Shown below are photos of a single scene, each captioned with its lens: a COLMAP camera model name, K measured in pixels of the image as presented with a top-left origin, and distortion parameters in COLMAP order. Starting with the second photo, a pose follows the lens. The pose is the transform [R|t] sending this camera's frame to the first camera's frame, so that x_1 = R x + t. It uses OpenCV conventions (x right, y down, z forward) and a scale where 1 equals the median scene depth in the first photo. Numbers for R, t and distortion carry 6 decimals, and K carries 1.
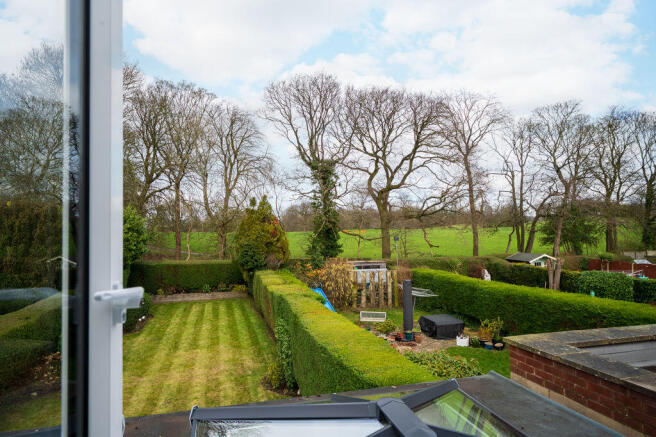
lens RADIAL K [[385.4, 0, 327.8], [0, 385.4, 233.1], [0, 0, 1]] dist [-0.010873, 0.005038]
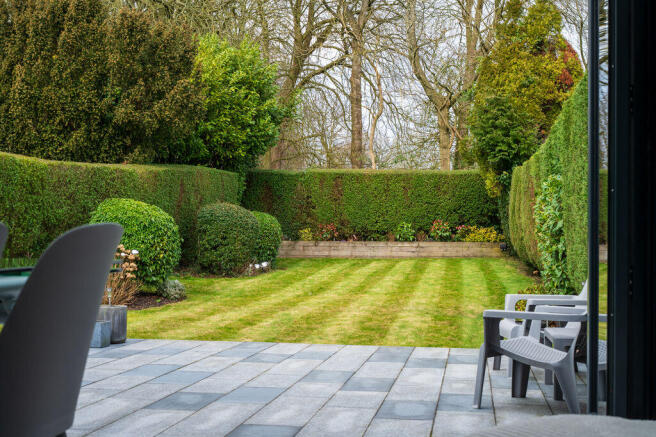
lens RADIAL K [[954.3, 0, 329.5], [0, 954.3, 211.7], [0, 0, 1]] dist [0.021626, 0.000000]
pose [[0.914738, 0.013755, -0.403813, 0.030369], [-0.016602, 0.999856, -0.003550, 0.115660], [0.403705, 0.009951, 0.914835, 0.003993]]
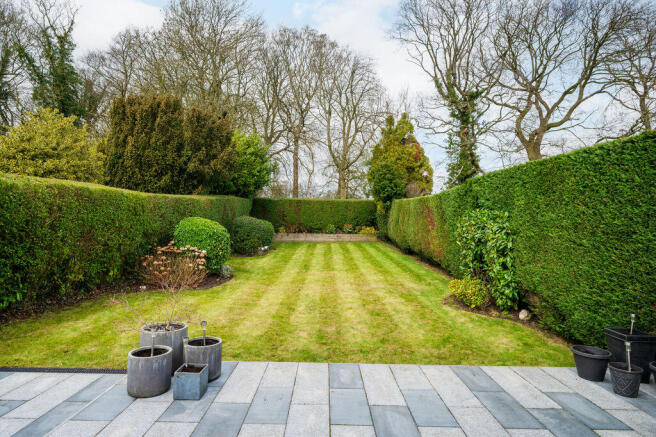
lens RADIAL K [[385.4, 0, 330.2], [0, 385.4, 220.6], [0, 0, 1]] dist [-0.010873, 0.005038]
pose [[0.965043, 0.029056, -0.260475, -0.080296], [-0.026568, 0.999562, 0.013069, 0.103481], [0.260740, -0.005692, 0.965392, 0.138013]]
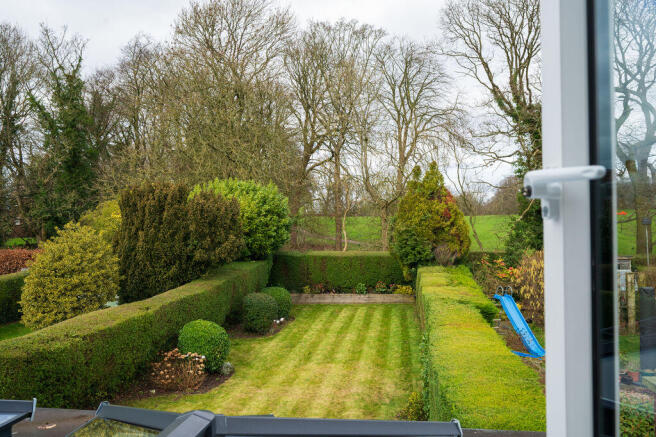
lens RADIAL K [[531.2, 0, 323.3], [0, 531.2, 230.5], [0, 0, 1]] dist [-0.001203, 0.008582]
pose [[0.909092, 0.002303, -0.416589, 0.051008], [0.008080, 0.999699, 0.023159, 0.003780], [0.416517, -0.024420, 0.908800, 0.010197]]
